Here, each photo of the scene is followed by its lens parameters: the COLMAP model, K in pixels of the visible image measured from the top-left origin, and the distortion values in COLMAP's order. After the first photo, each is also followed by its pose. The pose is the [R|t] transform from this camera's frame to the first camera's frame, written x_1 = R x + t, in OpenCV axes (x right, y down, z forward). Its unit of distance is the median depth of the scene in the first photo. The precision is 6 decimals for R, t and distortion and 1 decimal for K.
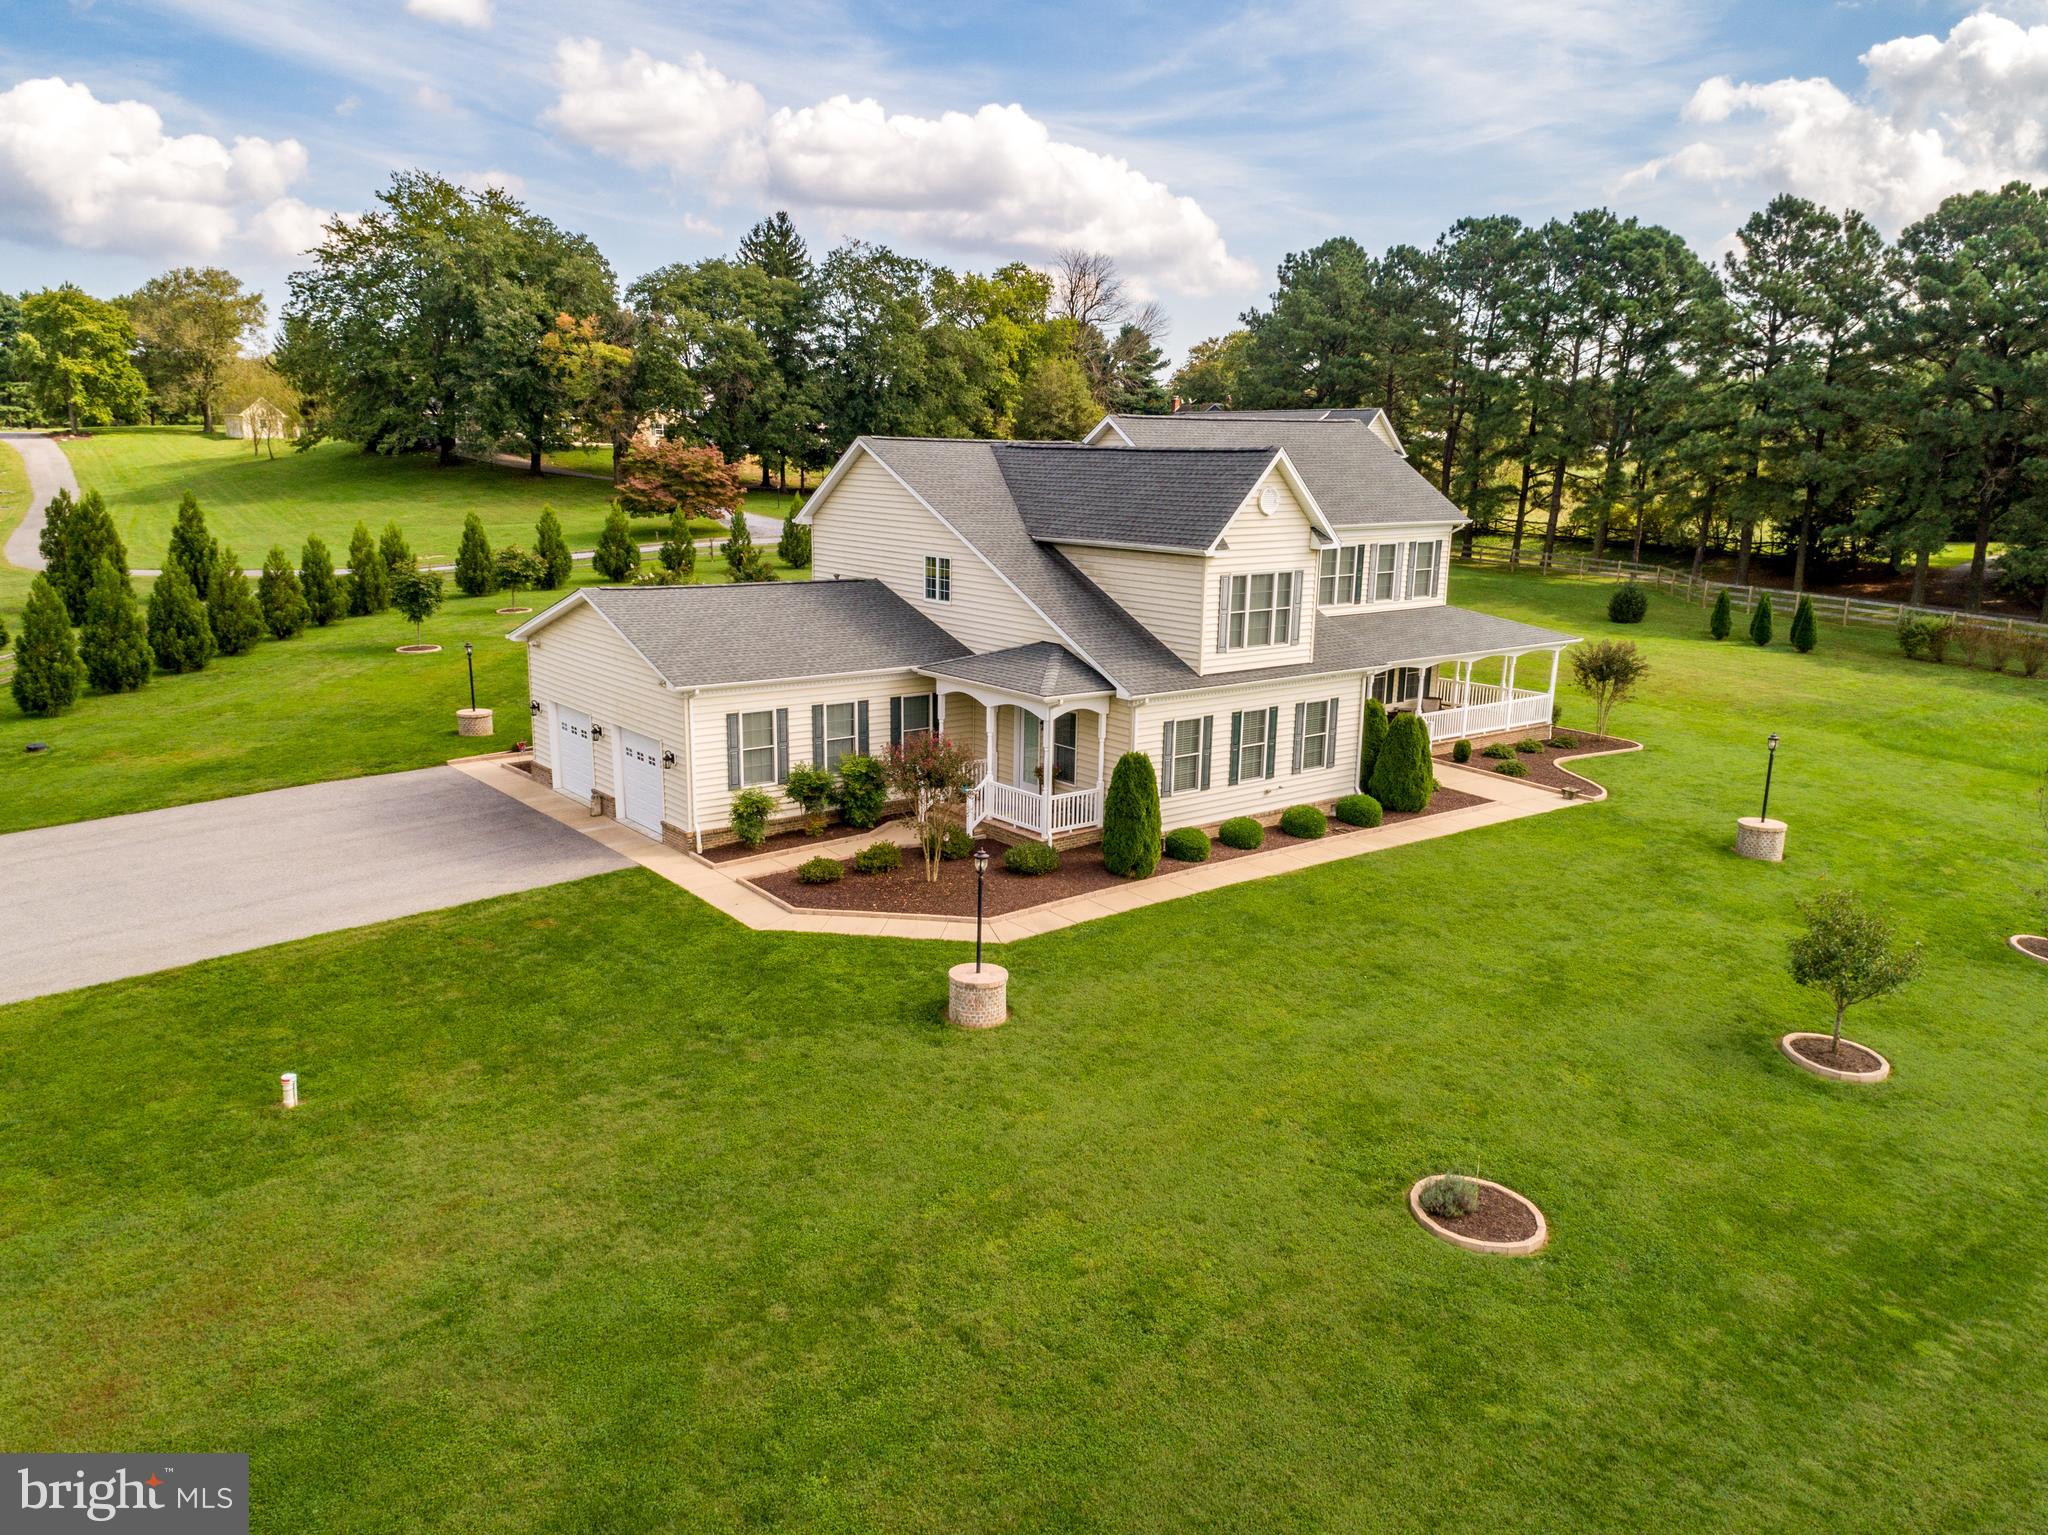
lens RADIAL K [[1478.9, 0, 1023.0], [0, 1478.9, 774.0], [0, 0, 1]] dist [0.220402, -0.278087]
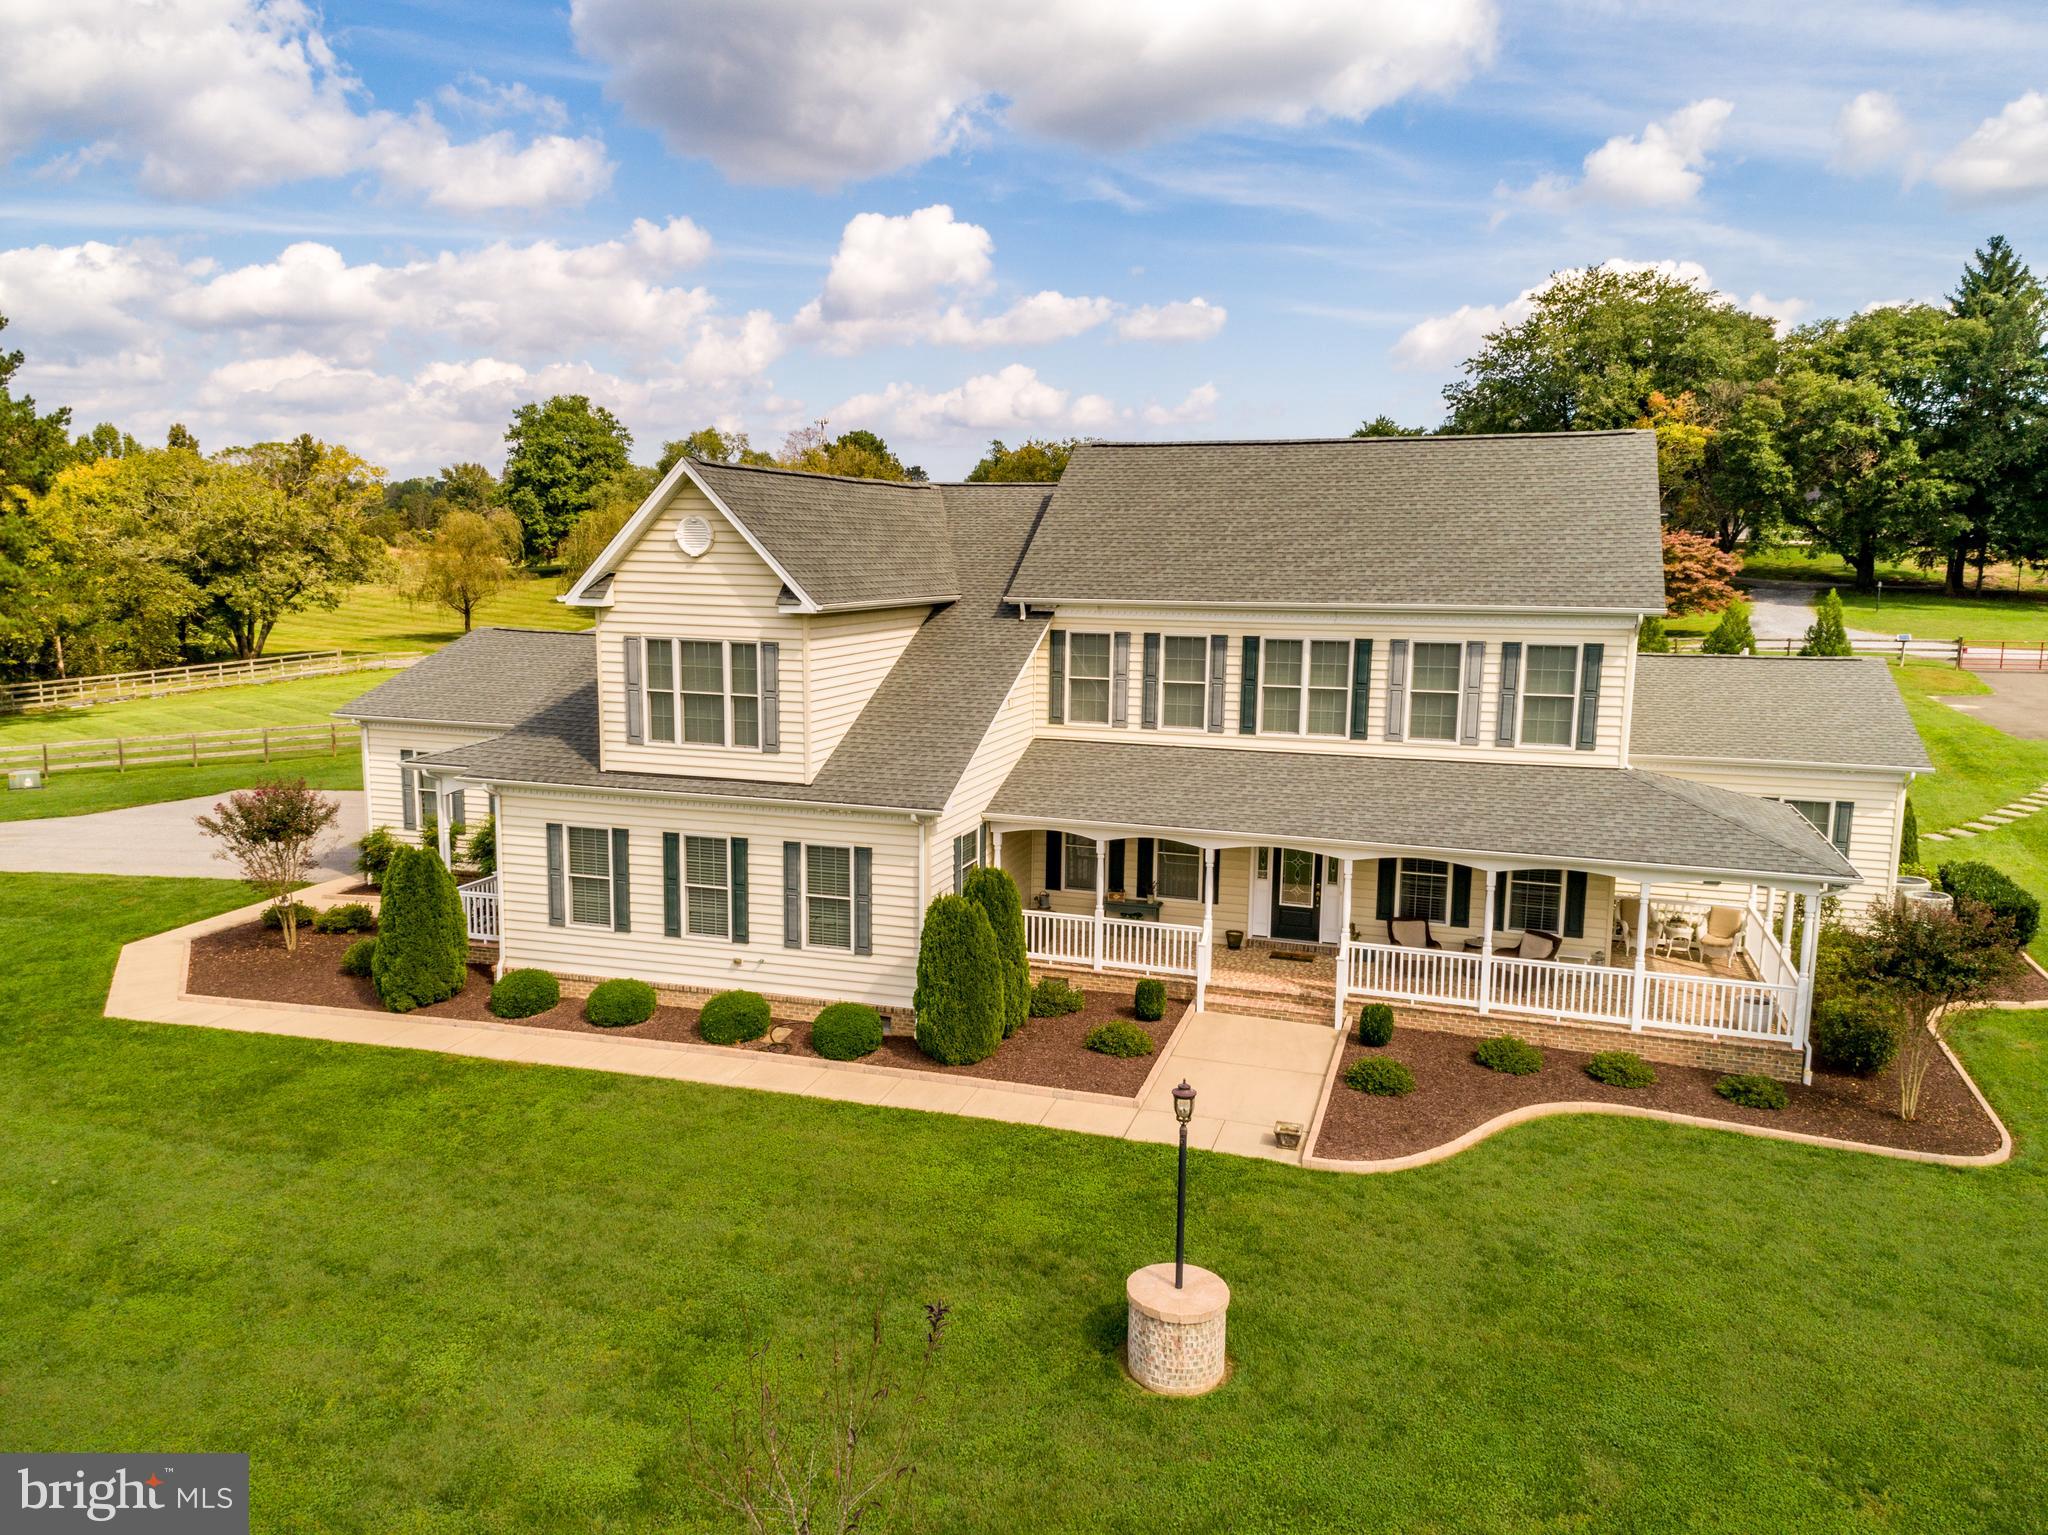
lens RADIAL K [[1478.9, 0, 1023.0], [0, 1478.9, 774.0], [0, 0, 1]] dist [0.220402, -0.278087]
pose [[0.559619, 0.118628, -0.820216, 0.775945], [-0.181703, 0.983185, 0.018226, -0.106980], [0.808586, 0.138836, 0.571764, 0.693266]]
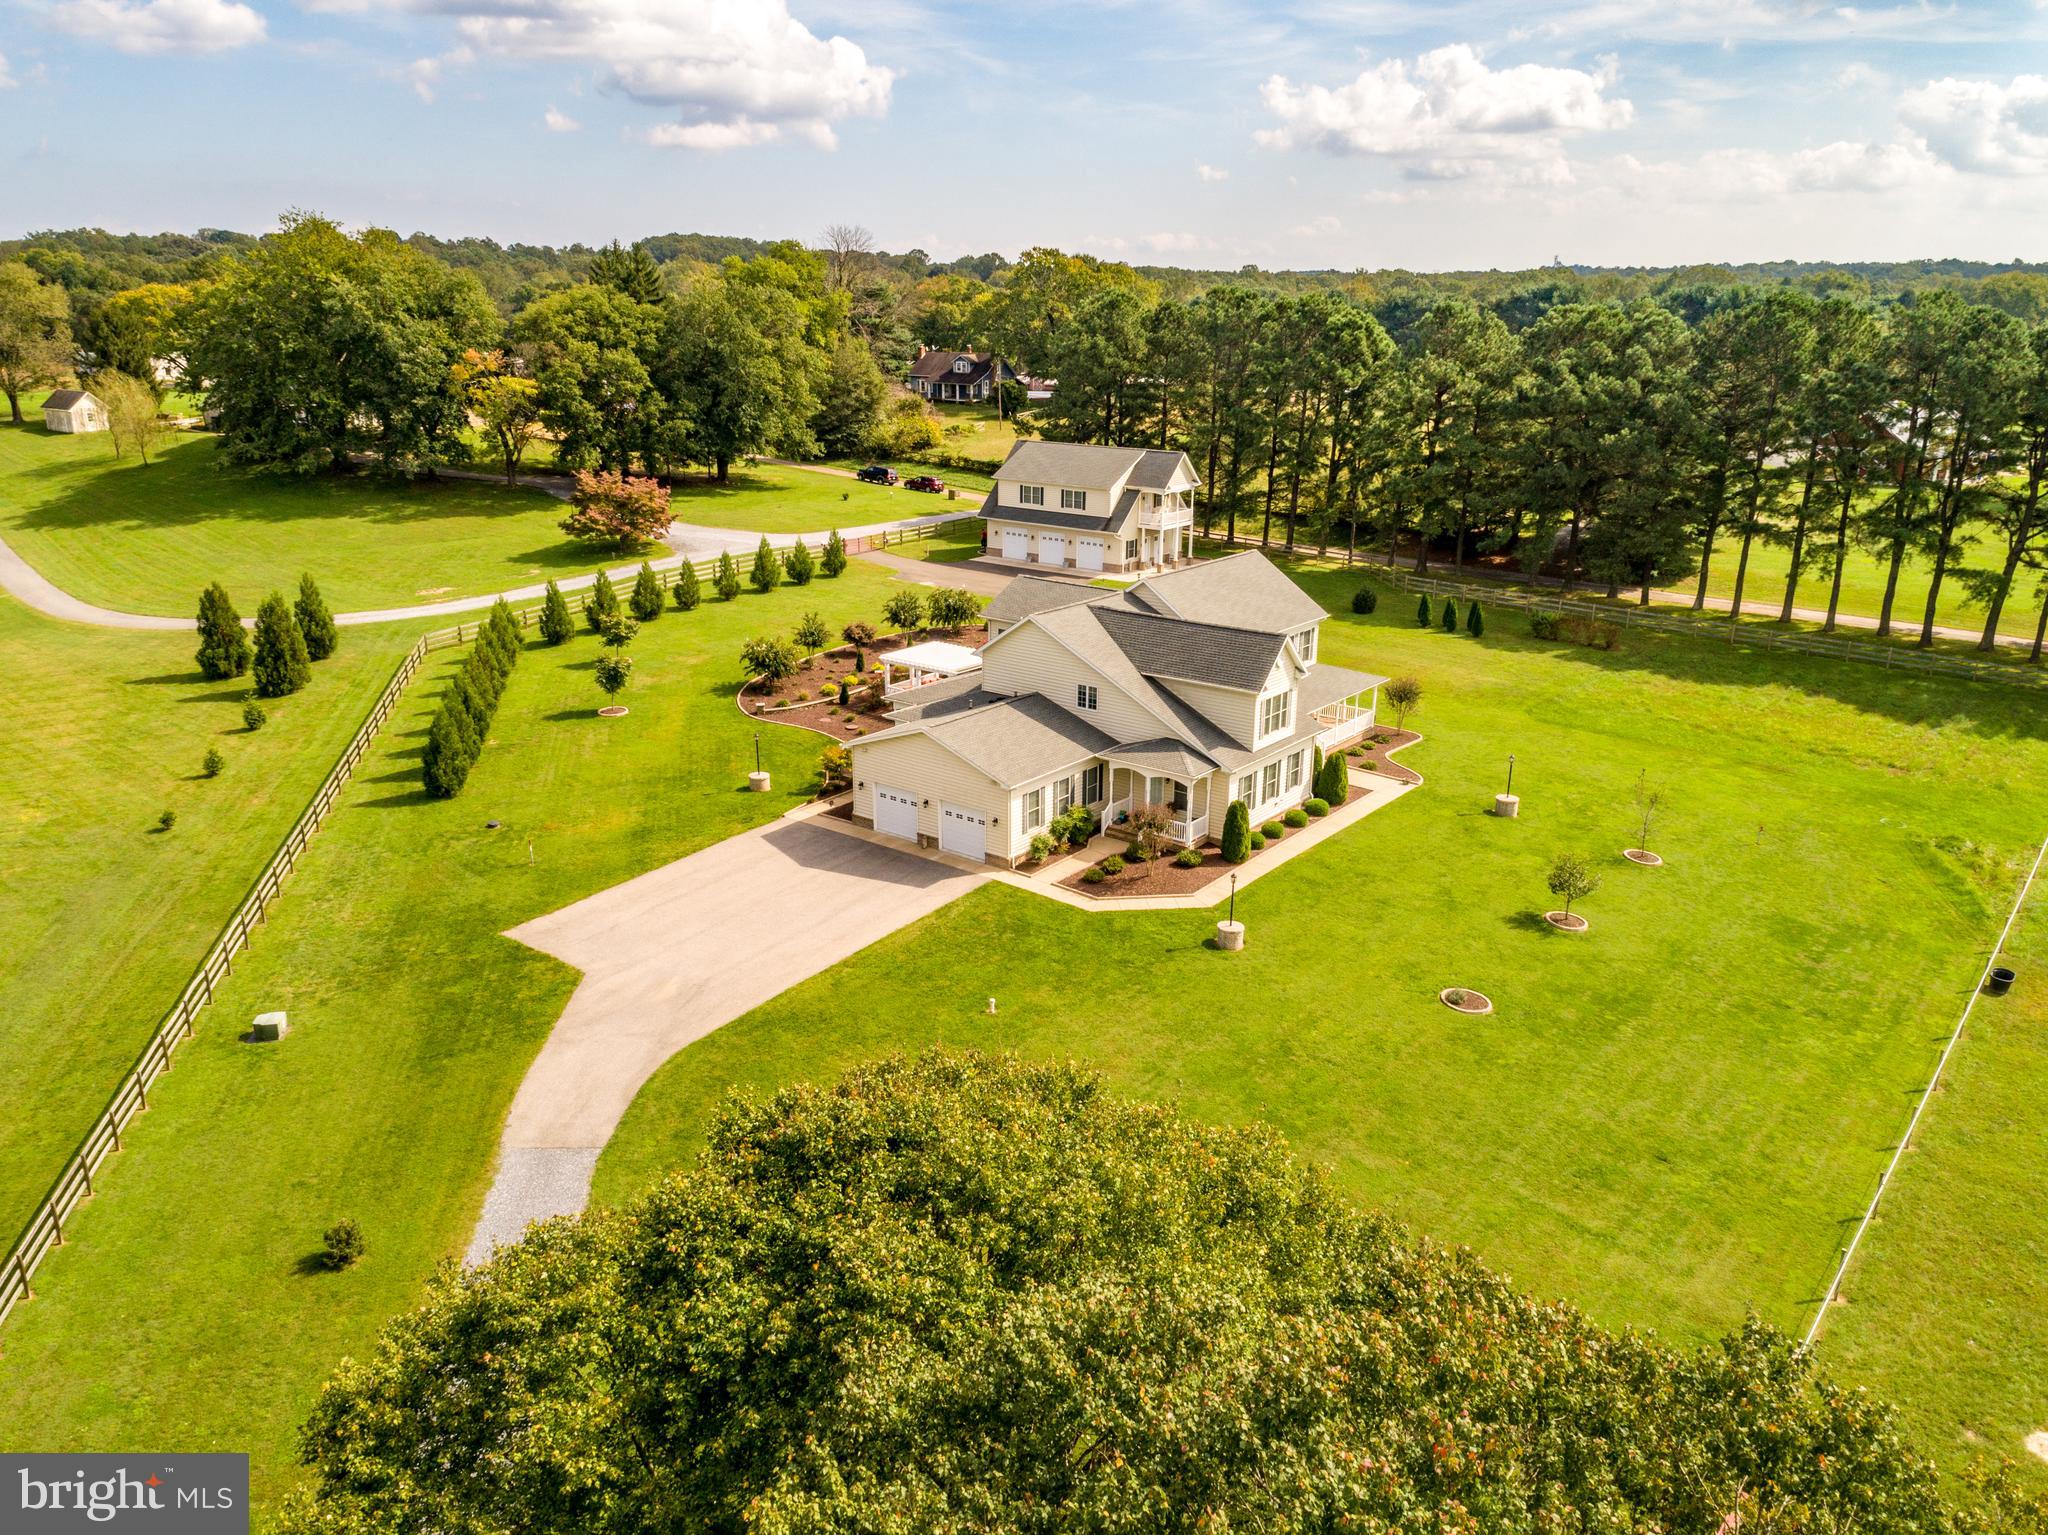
lens RADIAL K [[1478.9, 0, 1023.0], [0, 1478.9, 774.0], [0, 0, 1]] dist [0.220402, -0.278087]
pose [[0.970861, -0.083879, 0.224485, -0.565055], [0.061933, 0.992742, 0.103089, -0.238285], [-0.231502, -0.086182, 0.969010, -0.752419]]
